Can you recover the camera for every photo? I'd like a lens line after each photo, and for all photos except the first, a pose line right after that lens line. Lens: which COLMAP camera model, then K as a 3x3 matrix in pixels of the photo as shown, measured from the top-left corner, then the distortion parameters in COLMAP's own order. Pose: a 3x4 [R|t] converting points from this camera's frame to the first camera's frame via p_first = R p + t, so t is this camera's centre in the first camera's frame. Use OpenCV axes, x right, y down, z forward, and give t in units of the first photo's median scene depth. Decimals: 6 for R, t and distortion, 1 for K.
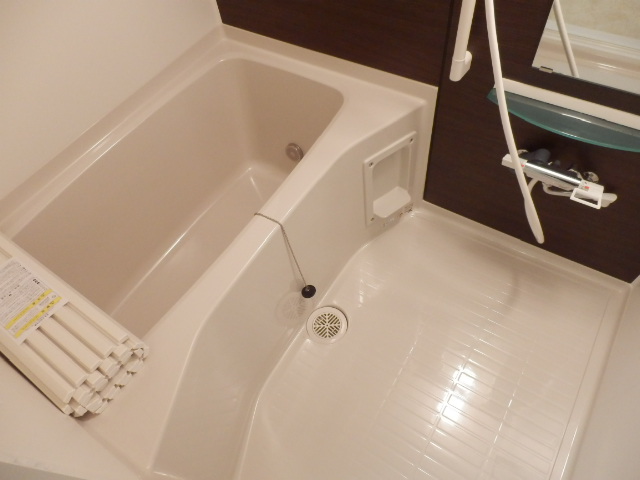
lens RADIAL K [[447.9, 0, 320.0], [0, 447.9, 240.0], [0, 0, 1]] dist [-0.004475, -0.000442]
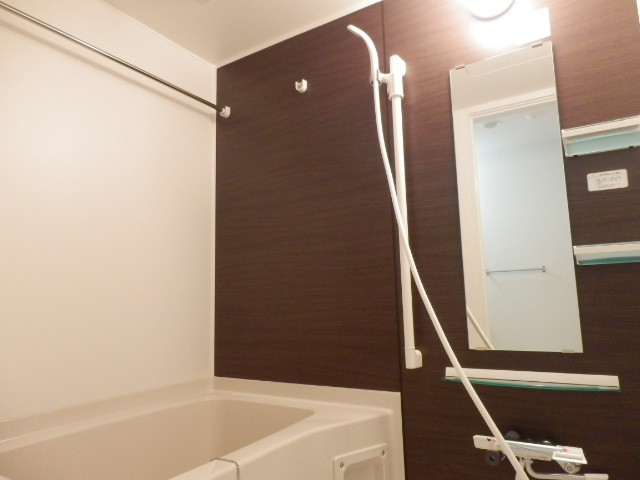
lens RADIAL K [[447.9, 0, 320.0], [0, 447.9, 240.0], [0, 0, 1]] dist [-0.004475, -0.000442]
pose [[0.998134, 0.060994, 0.002962, 0.038356], [-0.024172, 0.439177, -0.898075, 0.470573], [-0.056078, 0.896328, 0.439831, 0.177351]]
